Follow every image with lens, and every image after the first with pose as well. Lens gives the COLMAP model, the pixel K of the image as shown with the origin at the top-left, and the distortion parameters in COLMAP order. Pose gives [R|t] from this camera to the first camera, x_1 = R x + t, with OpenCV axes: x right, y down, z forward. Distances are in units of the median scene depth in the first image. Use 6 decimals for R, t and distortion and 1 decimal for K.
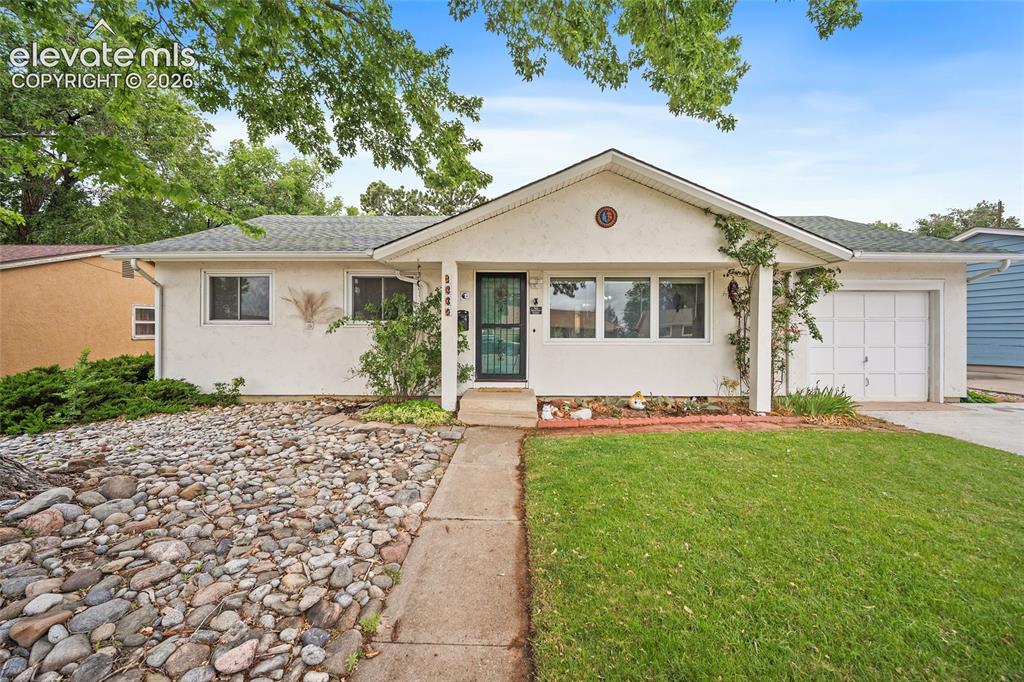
lens RADIAL K [[404.5, 0, 513.0], [0, 404.5, 331.1], [0, 0, 1]] dist [-0.001957, 0.000024]
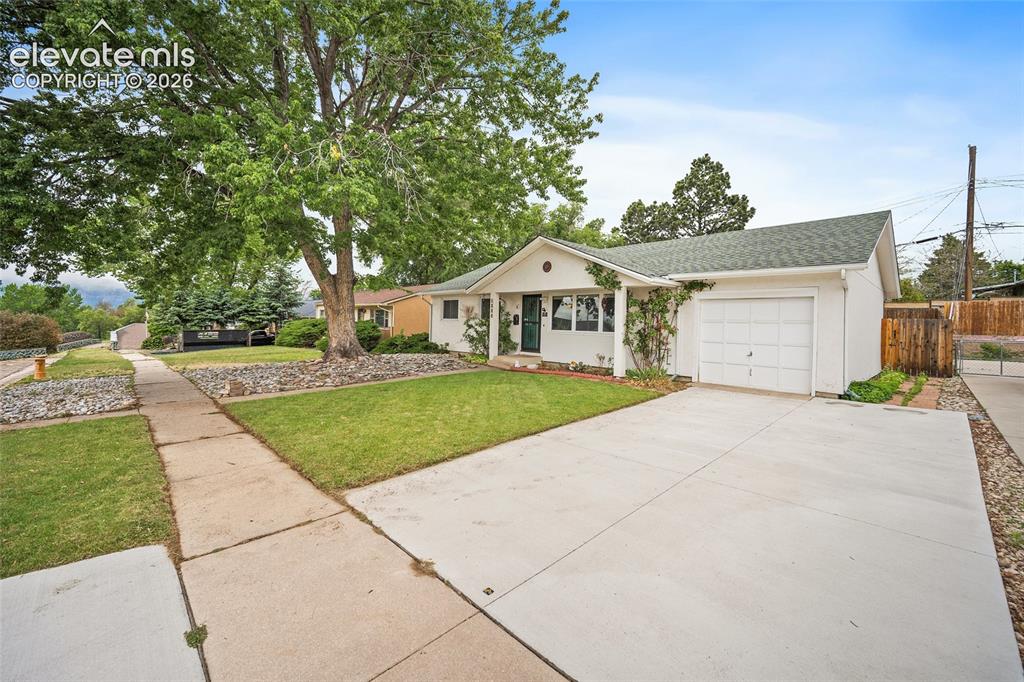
lens RADIAL K [[404.5, 0, 513.0], [0, 404.5, 331.1], [0, 0, 1]] dist [-0.001957, 0.000024]
pose [[0.702421, 0.029001, -0.711171, 1.294741], [-0.026316, 0.999545, 0.014769, 0.000850], [0.711275, 0.008341, 0.702864, -0.407070]]
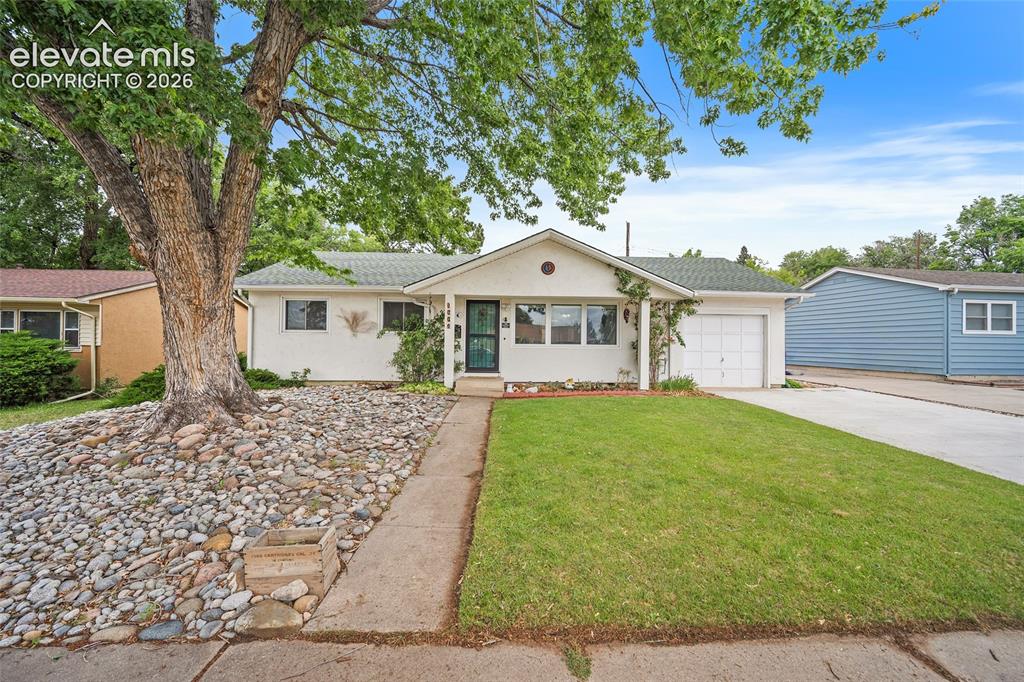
lens RADIAL K [[398.5, 0, 512.0], [0, 398.5, 341.0], [0, 0, 1]] dist [0.000459, 0.000013]
pose [[0.999498, 0.008362, 0.030551, 0.035265], [-0.008113, 0.999933, -0.008280, 0.019471], [-0.030618, 0.008028, 0.999499, -0.499322]]
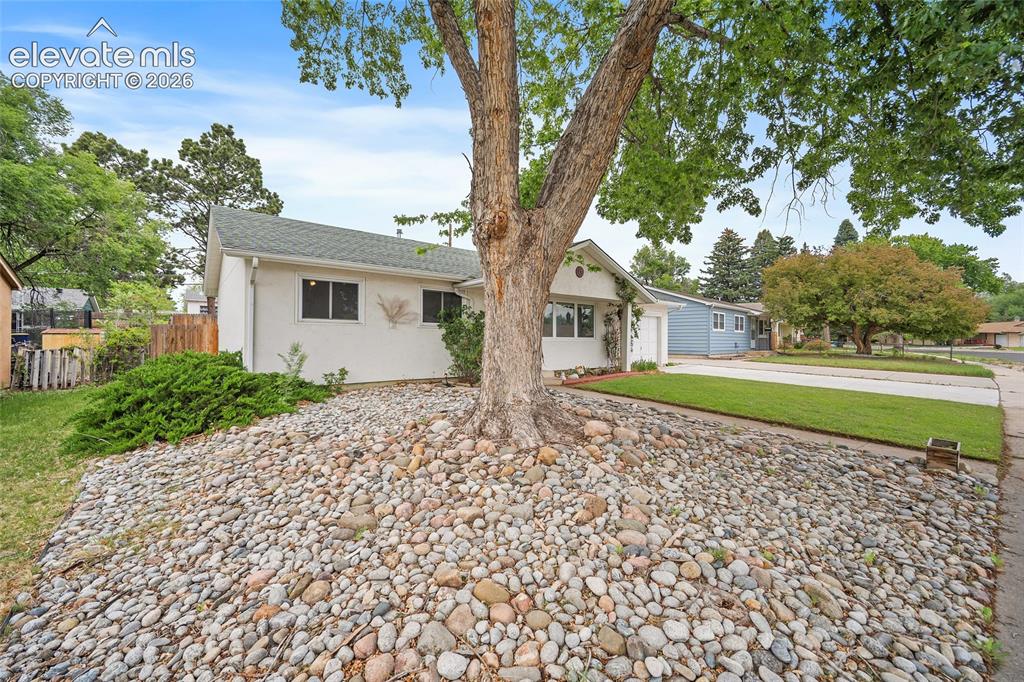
lens RADIAL K [[398.5, 0, 512.0], [0, 398.5, 341.0], [0, 0, 1]] dist [0.000459, 0.000013]
pose [[0.774619, 0.000302, 0.632428, -1.026751], [-0.001234, 0.999999, 0.001034, 0.033683], [-0.632427, -0.001582, 0.774619, -0.208255]]
